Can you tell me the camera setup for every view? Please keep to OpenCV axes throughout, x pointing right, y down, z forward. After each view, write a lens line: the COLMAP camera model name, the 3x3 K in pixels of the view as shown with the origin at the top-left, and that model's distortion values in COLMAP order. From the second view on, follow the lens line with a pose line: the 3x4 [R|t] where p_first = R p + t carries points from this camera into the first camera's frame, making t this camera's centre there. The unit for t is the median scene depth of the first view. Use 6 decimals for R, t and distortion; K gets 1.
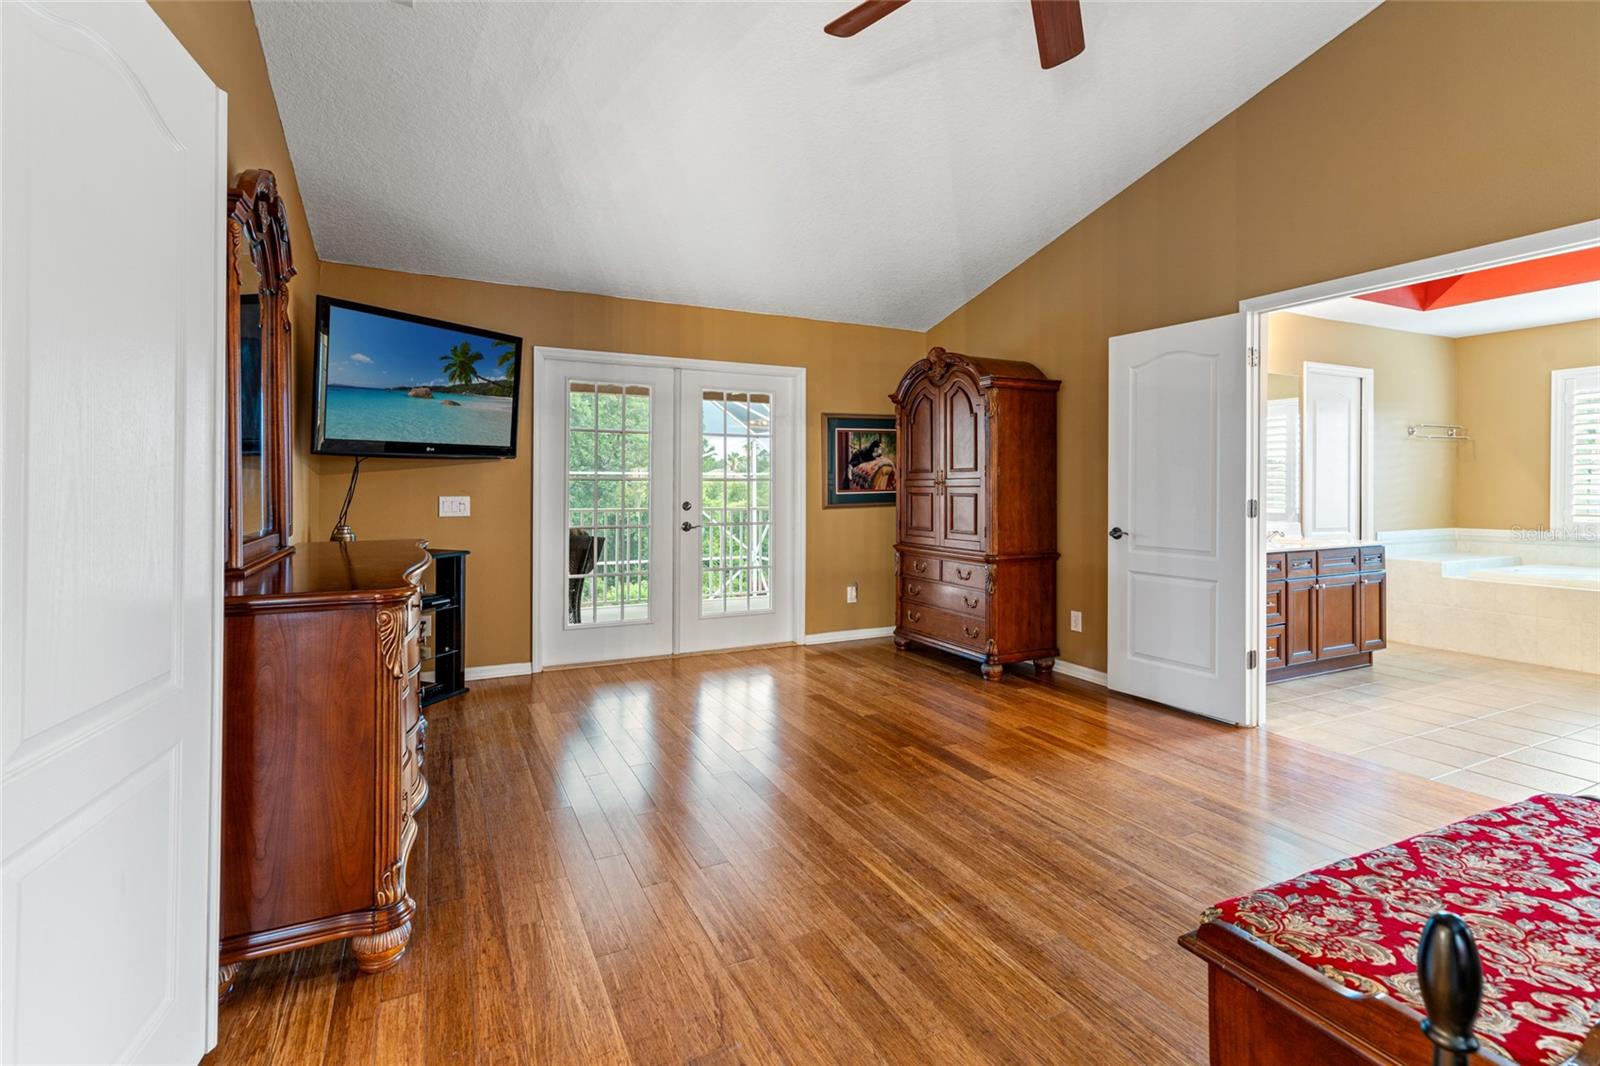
lens RADIAL K [[739.7, 0, 793.7], [0, 739.7, 482.0], [0, 0, 1]] dist [0.006861, 0.000695]
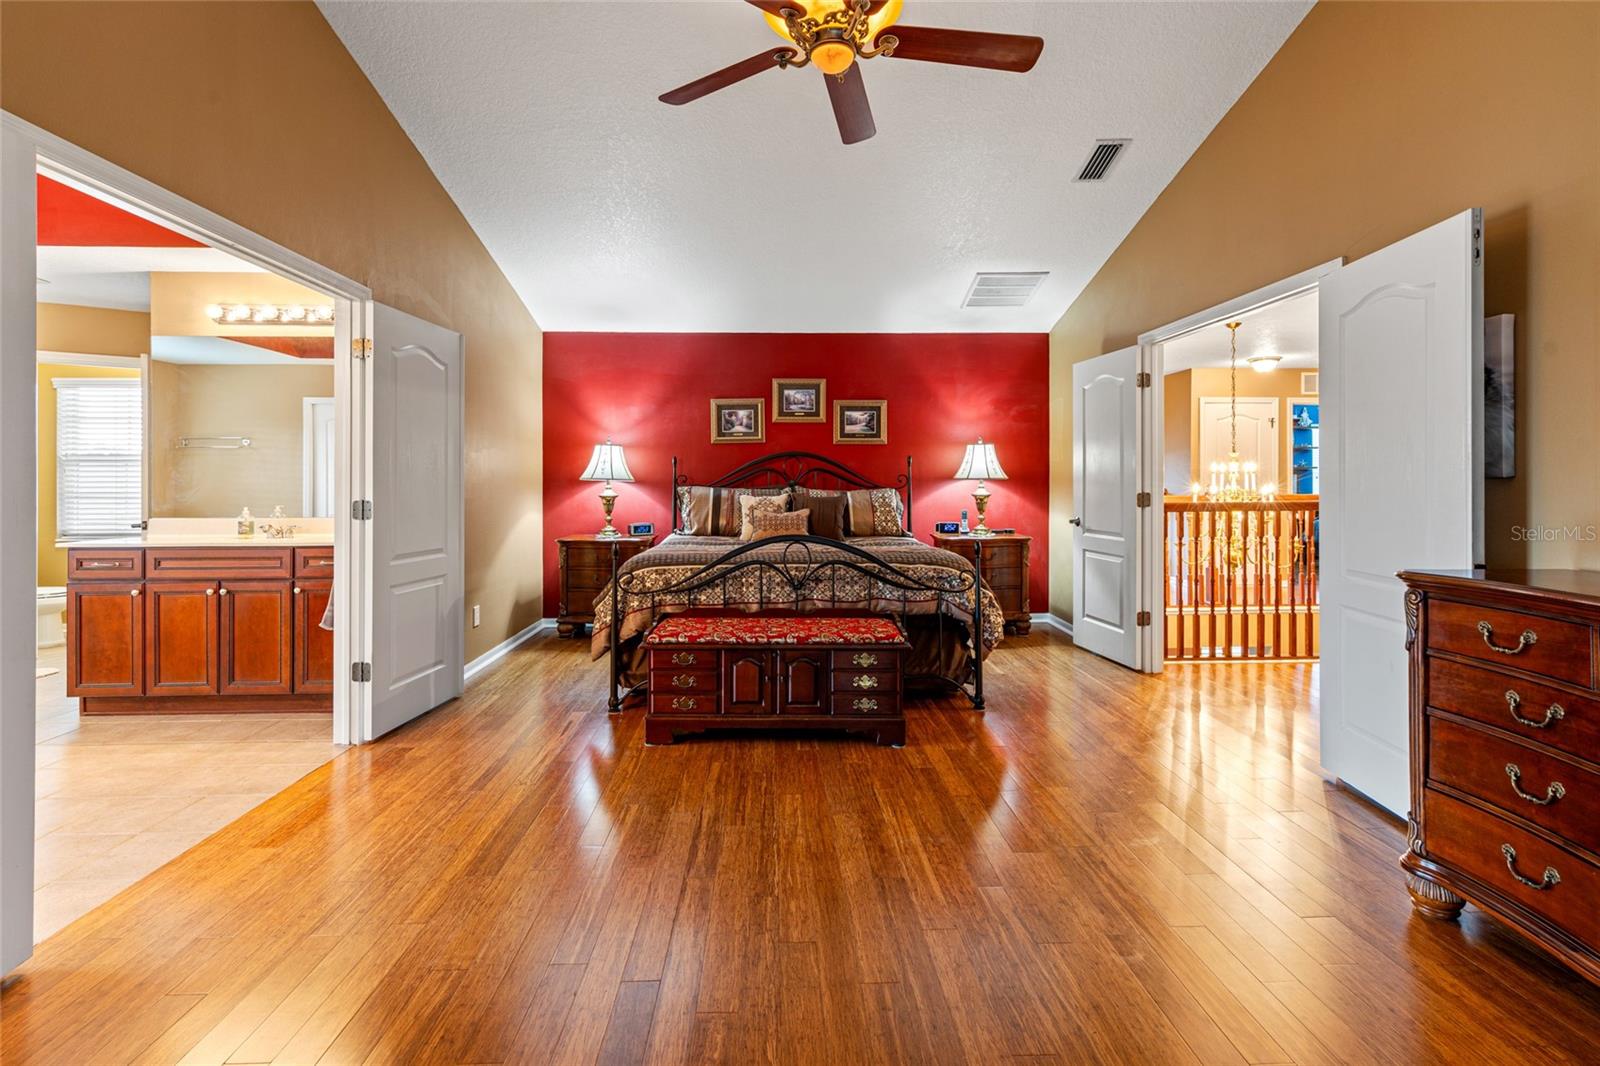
lens RADIAL K [[739.7, 0, 793.7], [0, 739.7, 482.0], [0, 0, 1]] dist [0.006861, 0.000695]
pose [[-0.909936, 0.001914, 0.414744, -0.059552], [-0.000579, 0.999983, -0.005884, 0.004378], [-0.414748, -0.005595, -0.909919, 0.968858]]
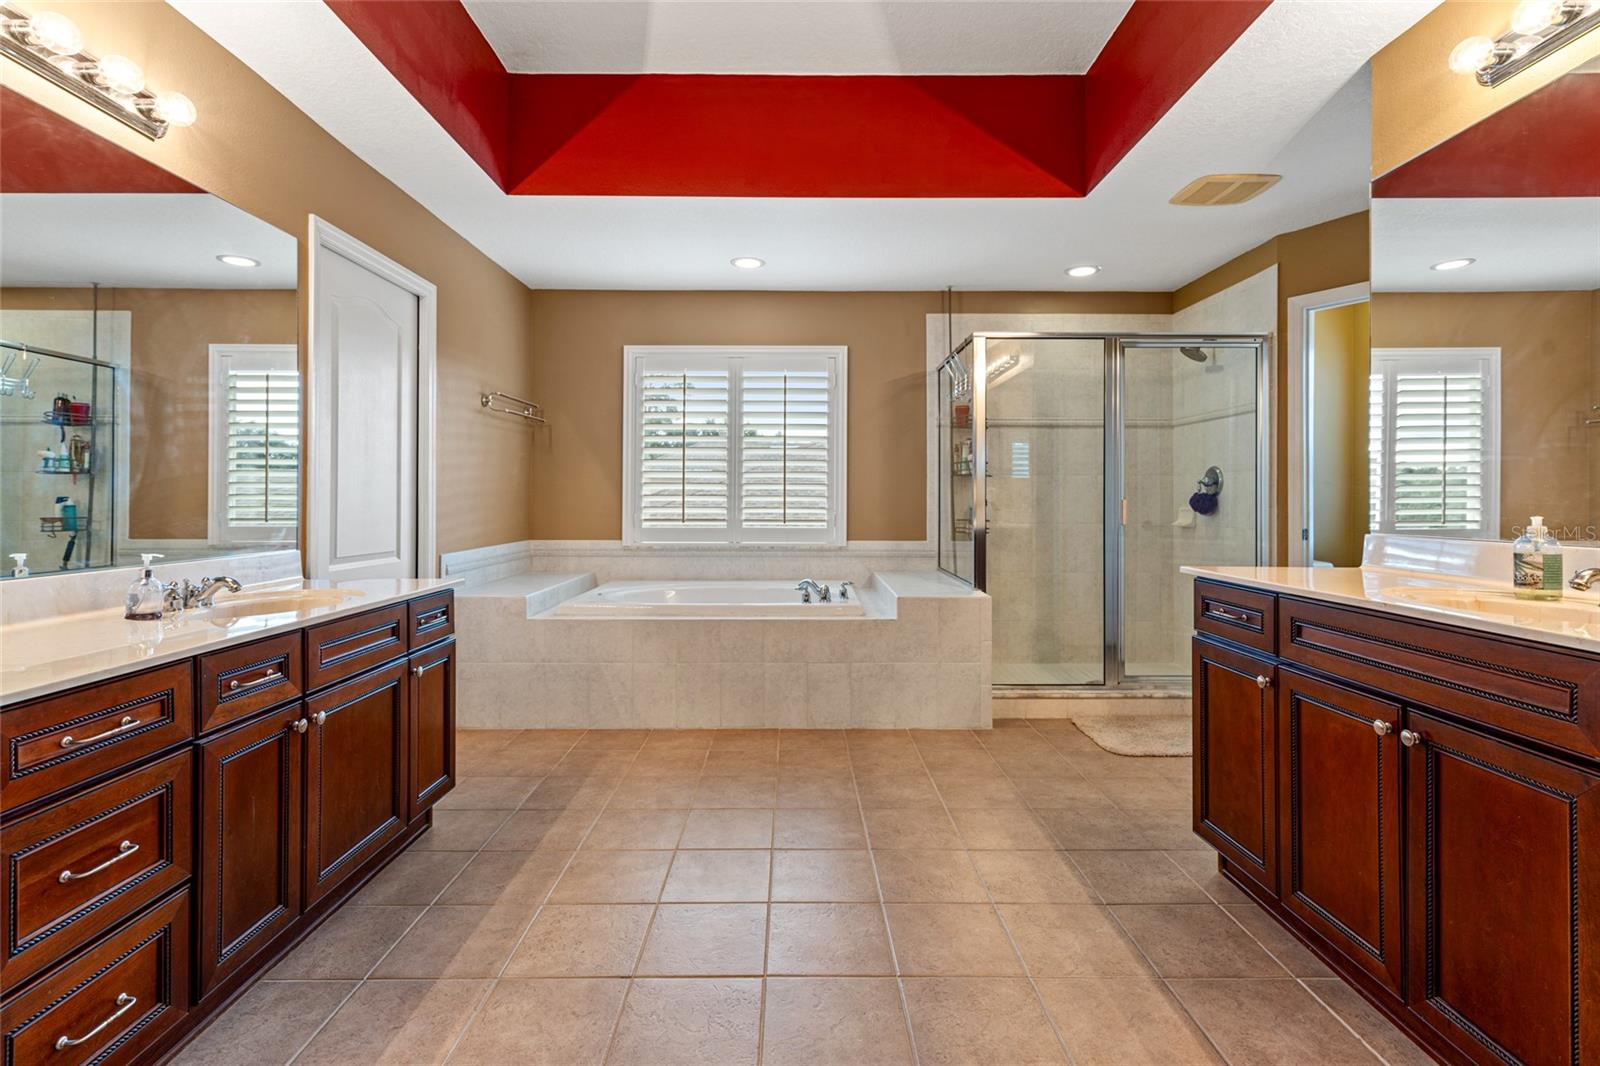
lens RADIAL K [[733.9, 0, 791.9], [0, 733.9, 494.7], [0, 0, 1]] dist [0.001825, 0.000807]
pose [[0.443638, 0.003962, 0.896197, 0.458652], [-0.003986, 0.999989, -0.002448, 0.022136], [-0.896197, -0.002486, 0.443649, 0.584401]]
